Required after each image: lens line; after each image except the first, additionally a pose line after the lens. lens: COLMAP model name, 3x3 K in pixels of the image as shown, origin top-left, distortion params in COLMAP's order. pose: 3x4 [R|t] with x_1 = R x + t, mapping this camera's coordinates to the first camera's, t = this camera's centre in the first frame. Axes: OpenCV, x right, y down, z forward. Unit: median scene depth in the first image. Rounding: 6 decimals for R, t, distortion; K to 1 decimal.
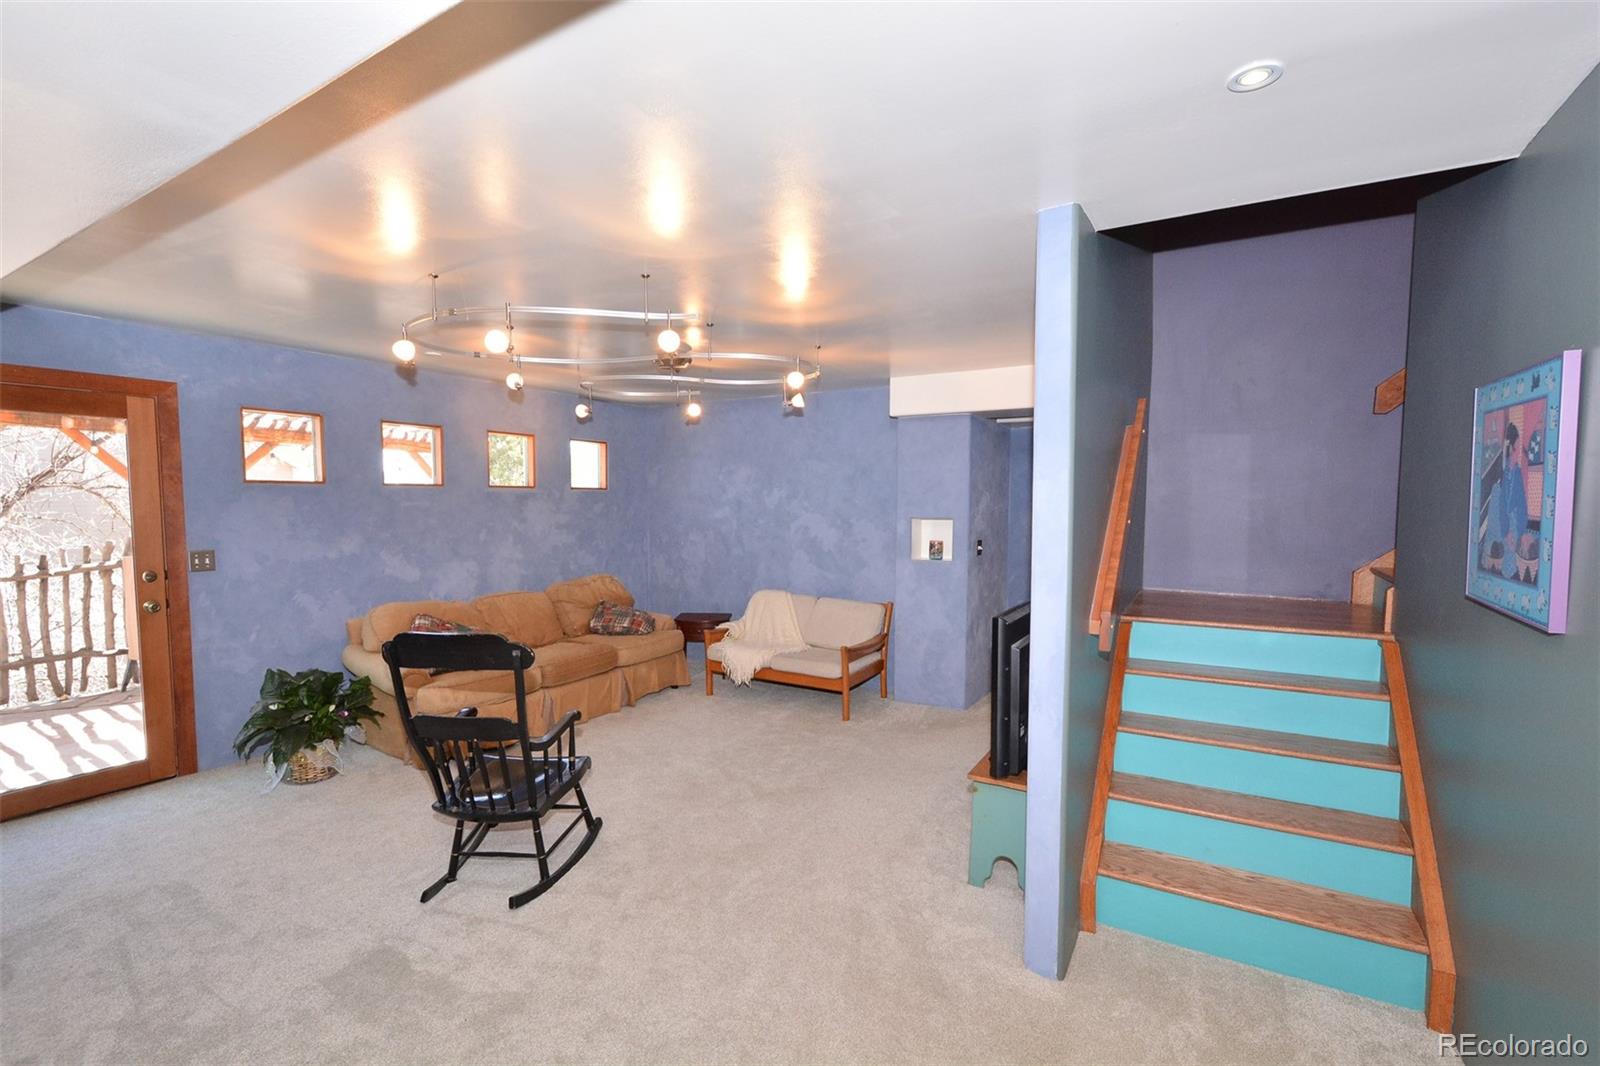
lens RADIAL K [[701.6, 0, 800.0], [0, 701.6, 533.0], [0, 0, 1]] dist [-0.000341, -0.000149]
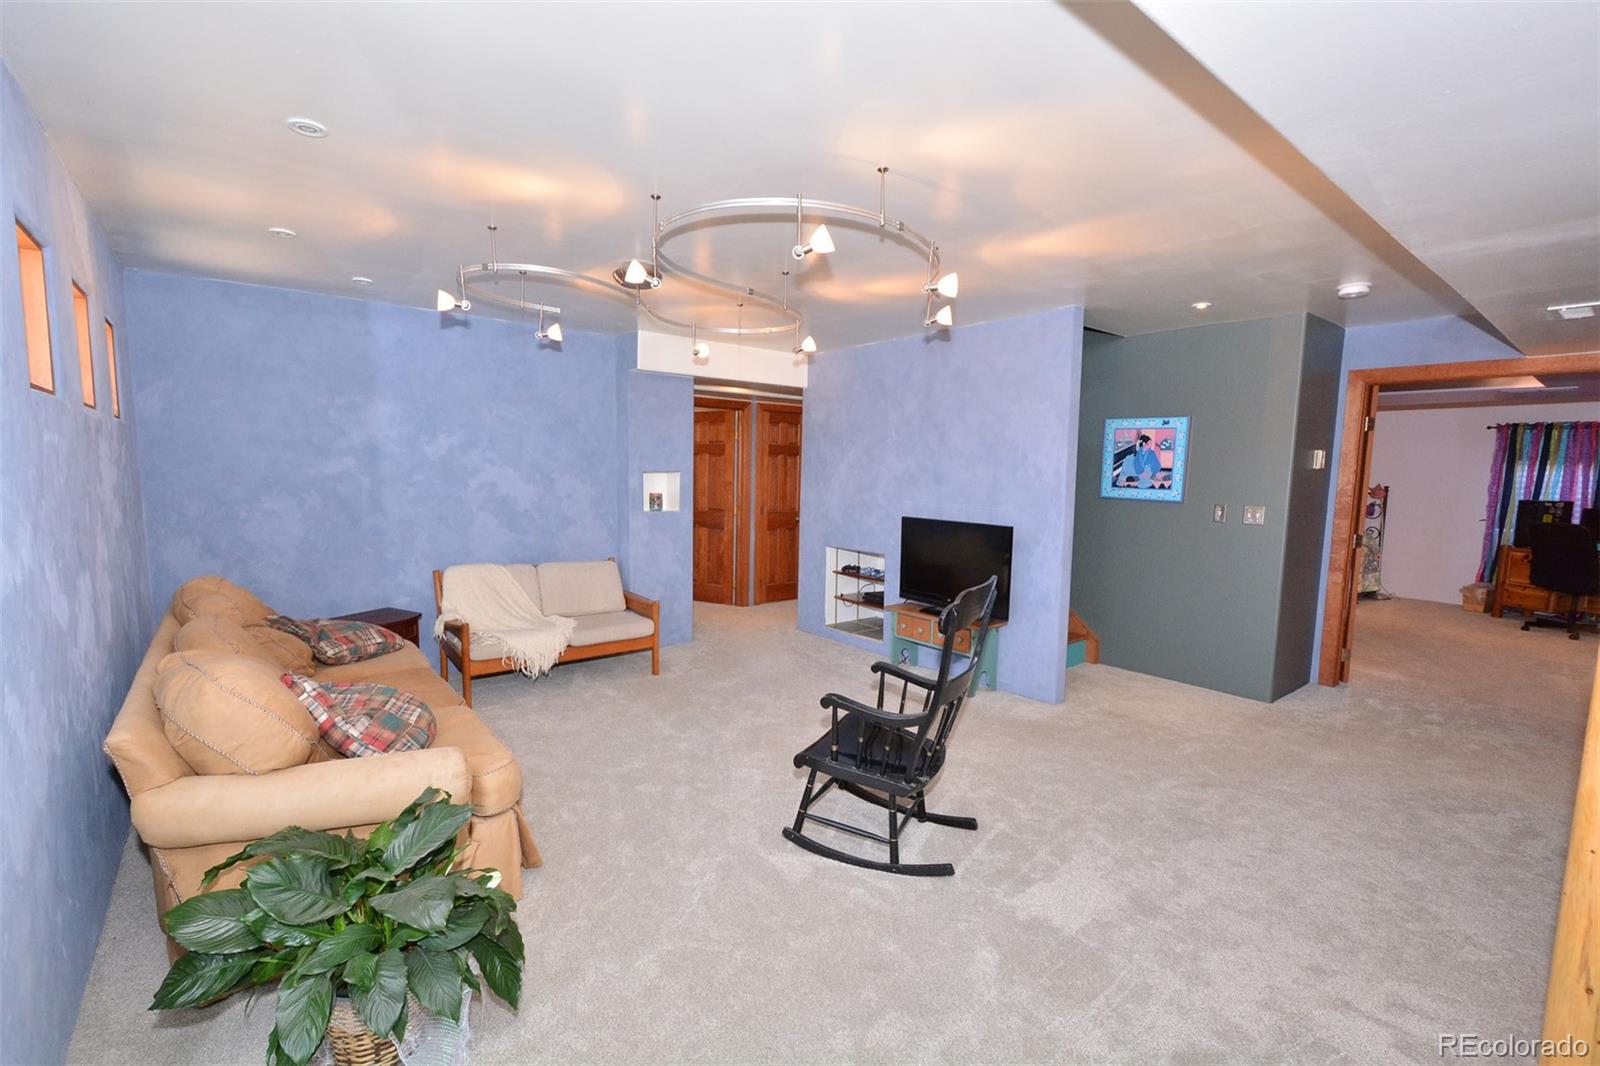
lens RADIAL K [[700.1, 0, 798.8], [0, 700.1, 545.3], [0, 0, 1]] dist [-0.002658, -0.000942]
pose [[0.349108, -0.099785, 0.931754, -0.659303], [0.027737, 0.994979, 0.096163, -0.005646], [-0.936672, -0.007727, 0.350123, 0.391116]]
